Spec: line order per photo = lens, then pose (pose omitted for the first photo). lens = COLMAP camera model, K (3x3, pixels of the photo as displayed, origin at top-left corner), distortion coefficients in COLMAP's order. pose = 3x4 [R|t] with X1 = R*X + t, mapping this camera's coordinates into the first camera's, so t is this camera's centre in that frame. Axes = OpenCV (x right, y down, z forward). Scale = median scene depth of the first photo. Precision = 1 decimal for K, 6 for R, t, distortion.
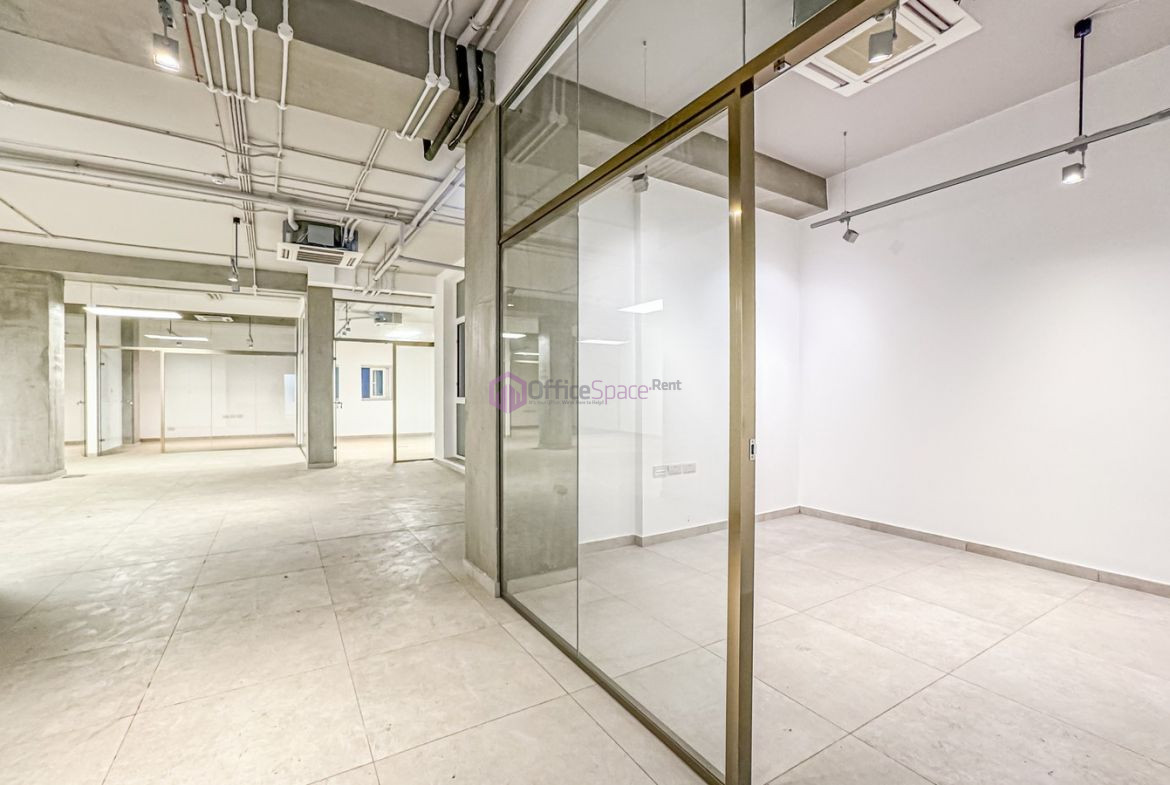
lens RADIAL K [[509.9, 0, 585.5], [0, 509.9, 395.4], [0, 0, 1]] dist [-0.049252, 0.021702]
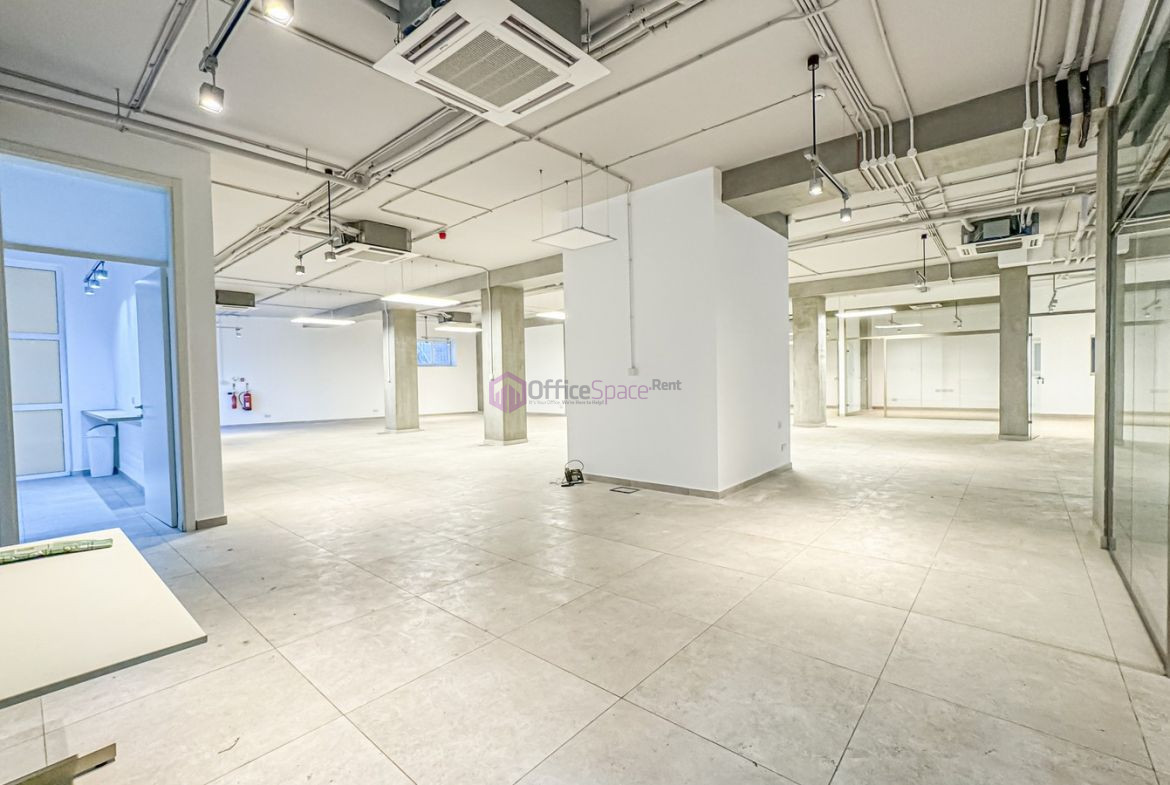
lens RADIAL K [[509.9, 0, 585.5], [0, 509.9, 395.4], [0, 0, 1]] dist [-0.049252, 0.021702]
pose [[0.299363, 0.028710, -0.953707, 0.234308], [0.017321, 0.999219, 0.035517, -0.002074], [0.953982, -0.027152, 0.298632, -0.192025]]
